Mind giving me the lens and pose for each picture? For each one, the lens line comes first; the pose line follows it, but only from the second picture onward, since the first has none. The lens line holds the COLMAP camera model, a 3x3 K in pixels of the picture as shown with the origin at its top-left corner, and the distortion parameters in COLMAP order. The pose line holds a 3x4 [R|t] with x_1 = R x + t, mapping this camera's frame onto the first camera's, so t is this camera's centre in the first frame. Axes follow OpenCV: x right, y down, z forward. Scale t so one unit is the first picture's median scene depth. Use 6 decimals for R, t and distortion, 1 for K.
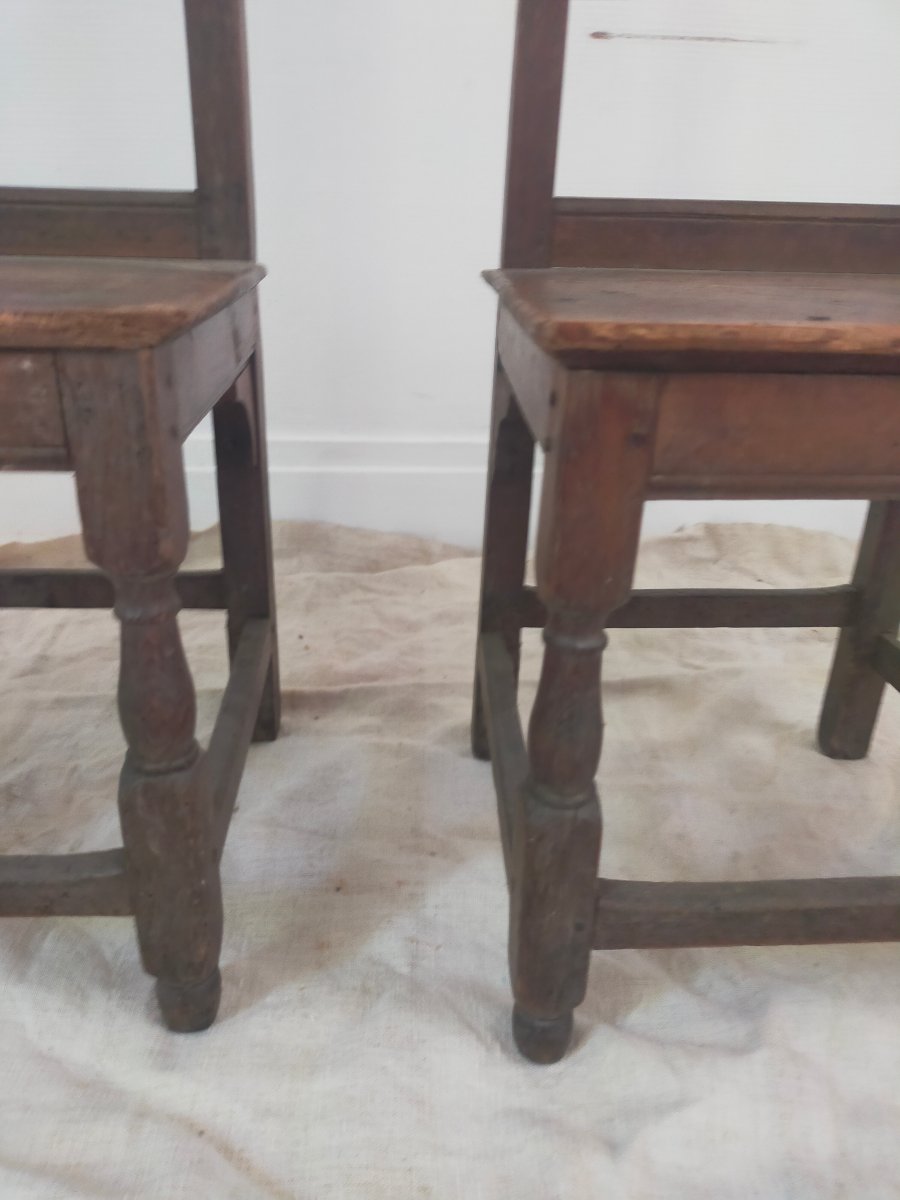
lens RADIAL K [[898.0, 0, 448.0], [0, 898.0, 649.7], [0, 0, 1]] dist [0.007506, -0.000773]
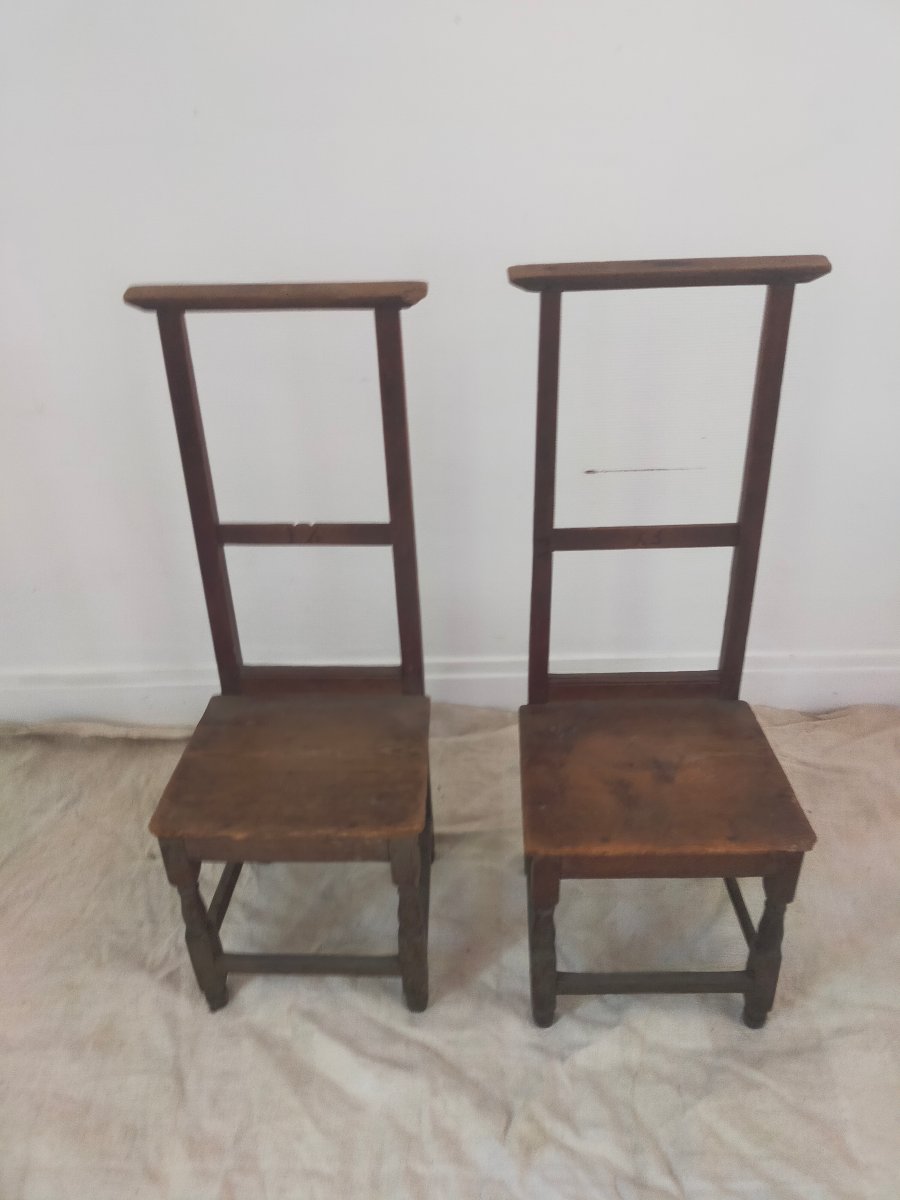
lens RADIAL K [[938.6, 0, 447.8], [0, 938.6, 596.3], [0, 0, 1]] dist [0.005391, -0.000213]
pose [[0.995152, -0.010969, -0.097738, 0.093773], [0.020866, 0.994685, 0.100827, -1.021052], [0.096112, -0.102378, 0.990092, -1.554867]]
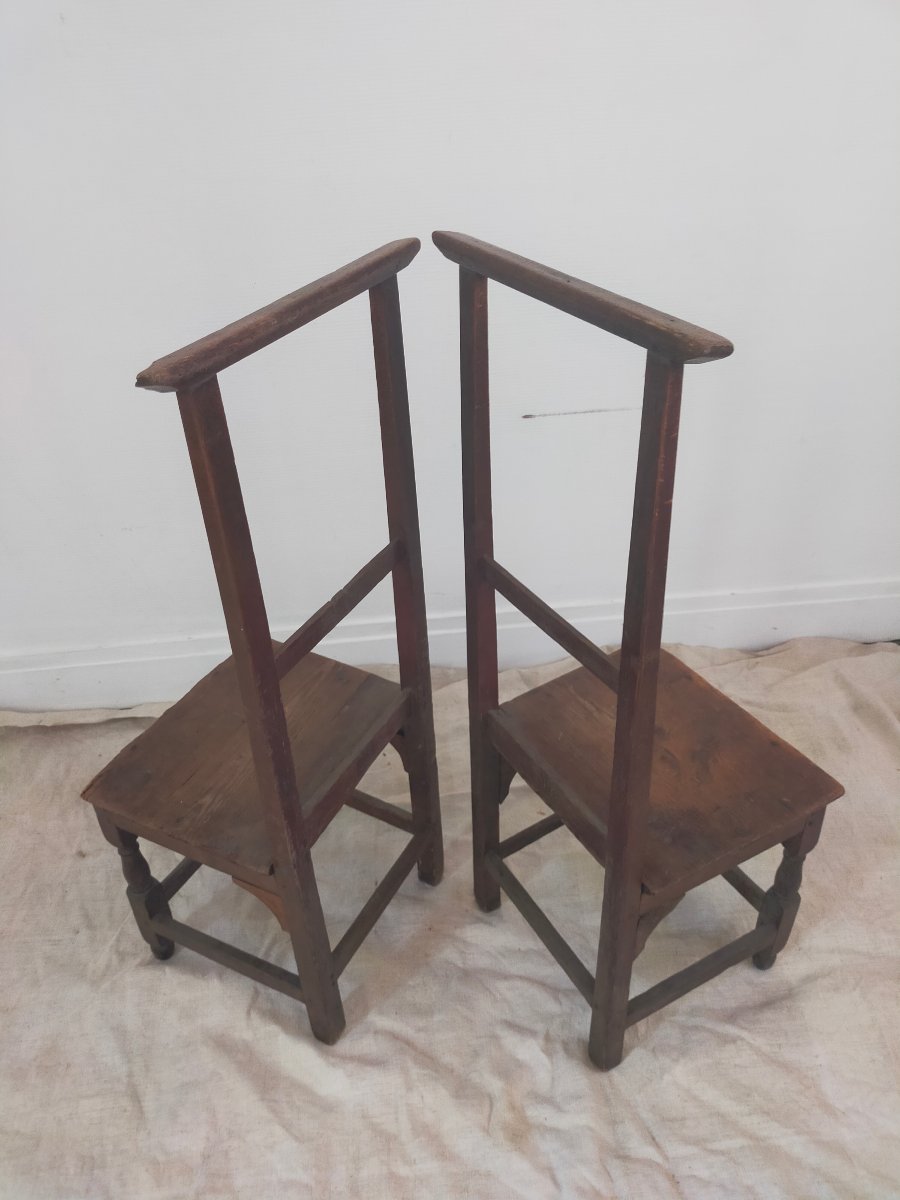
lens RADIAL K [[931.9, 0, 450.0], [0, 931.9, 600.0], [0, 0, 1]] dist [-0.008359, 0.000202]
pose [[0.998146, -0.060837, 0.001683, -0.020040], [0.059494, 0.981194, 0.183626, -1.095361], [-0.012823, -0.183186, 0.982995, -1.337692]]
